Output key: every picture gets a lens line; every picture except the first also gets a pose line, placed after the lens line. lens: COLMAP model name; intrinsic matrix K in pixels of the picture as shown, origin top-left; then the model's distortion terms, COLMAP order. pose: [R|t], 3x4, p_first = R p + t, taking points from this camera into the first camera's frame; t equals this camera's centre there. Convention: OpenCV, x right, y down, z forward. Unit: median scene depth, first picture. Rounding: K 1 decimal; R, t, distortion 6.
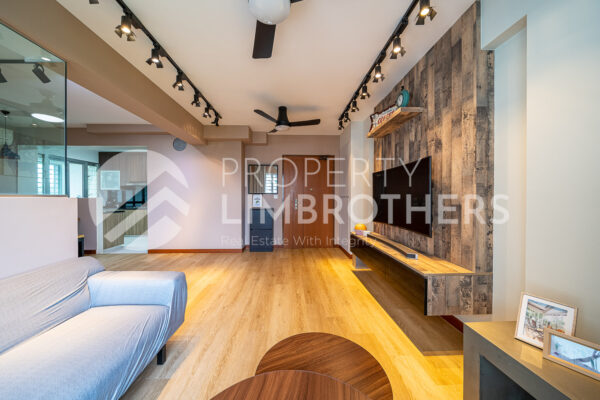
lens RADIAL K [[209.7, 0, 291.9], [0, 209.7, 199.9], [0, 0, 1]] dist [-0.000533, 0.000011]
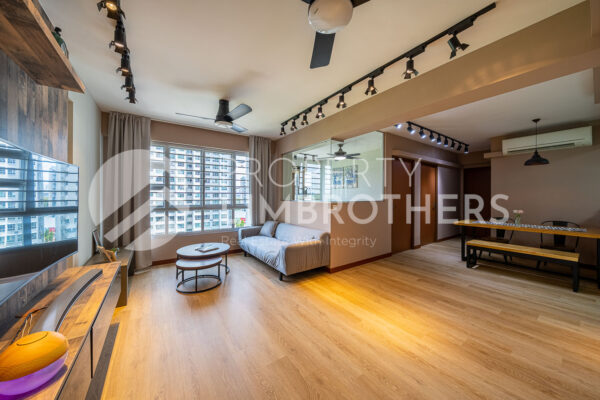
lens RADIAL K [[209.9, 0, 295.9], [0, 209.9, 197.0], [0, 0, 1]] dist [-0.004769, -0.000149]
pose [[-0.835070, 0.002856, -0.550136, 0.270846], [-0.006025, 0.999879, 0.014336, -0.067679], [0.550111, 0.015286, -0.834952, 1.797299]]
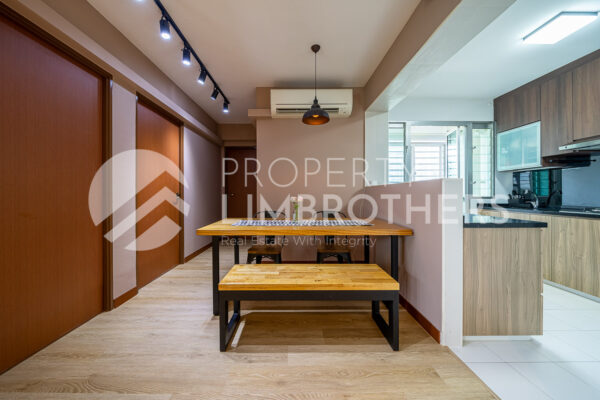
lens RADIAL K [[211.9, 0, 297.8], [0, 211.9, 190.8], [0, 0, 1]] dist [-0.000637, 0.000012]
pose [[-0.006007, -0.006672, -0.999960, -1.075990], [-0.007821, 0.999947, -0.006625, 0.021114], [0.999951, 0.007781, -0.006059, 1.417518]]
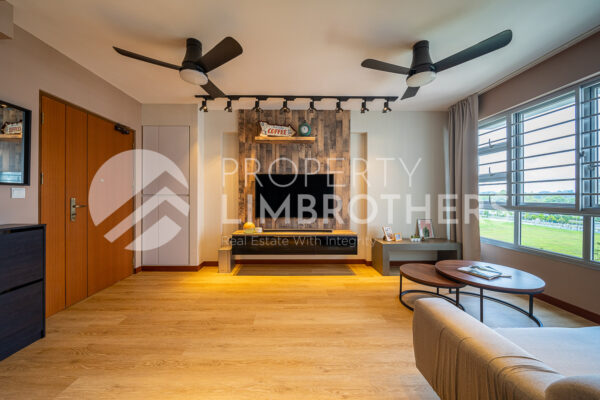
lens RADIAL K [[209.9, 0, 295.9], [0, 209.9, 197.0], [0, 0, 1]] dist [-0.004769, -0.000149]
pose [[-0.000034, -0.001936, 0.999998, -0.898463], [0.008016, 0.999966, 0.001937, -0.010716], [-0.999968, 0.008016, -0.000018, 1.025170]]
